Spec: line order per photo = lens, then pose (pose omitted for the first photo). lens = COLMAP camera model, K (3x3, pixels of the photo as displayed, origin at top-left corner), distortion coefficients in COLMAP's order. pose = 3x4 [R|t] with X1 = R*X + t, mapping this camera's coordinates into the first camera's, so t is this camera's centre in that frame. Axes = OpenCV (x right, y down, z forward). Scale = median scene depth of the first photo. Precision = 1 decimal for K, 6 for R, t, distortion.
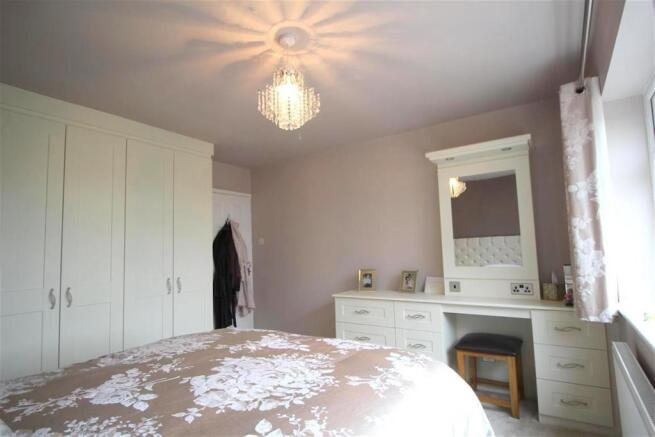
lens RADIAL K [[346.8, 0, 329.1], [0, 346.8, 224.0], [0, 0, 1]] dist [-0.001106, -0.000622]
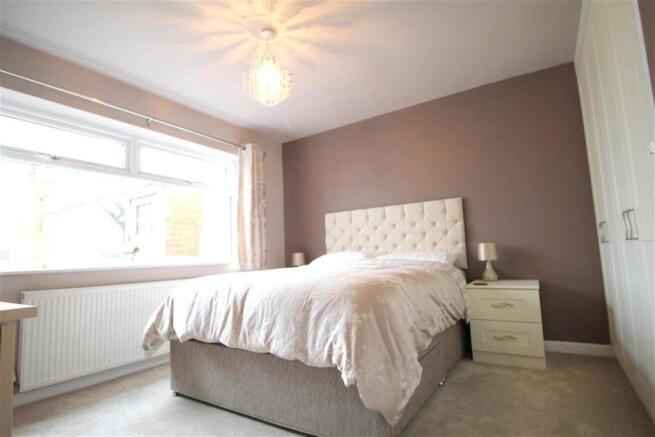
lens RADIAL K [[346.8, 0, 329.1], [0, 346.8, 224.0], [0, 0, 1]] dist [-0.001106, -0.000622]
pose [[-0.998677, 0.043350, -0.027667, -0.337402], [0.046351, 0.991800, -0.119101, 0.359891], [0.022277, -0.120225, -0.992497, 2.611678]]
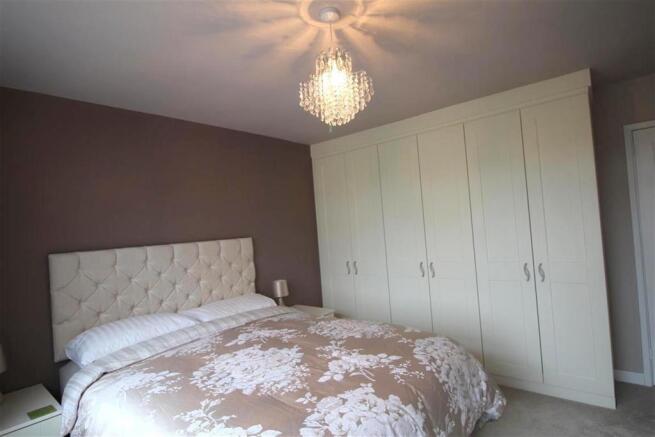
lens RADIAL K [[338.6, 0, 327.5], [0, 338.6, 218.5], [0, 0, 1]] dist [0.000558, -0.093405]
pose [[-0.070735, -0.013662, -0.997402, 0.847730], [0.118929, 0.992658, -0.022031, -0.019741], [0.990380, -0.120179, -0.068591, 1.209153]]
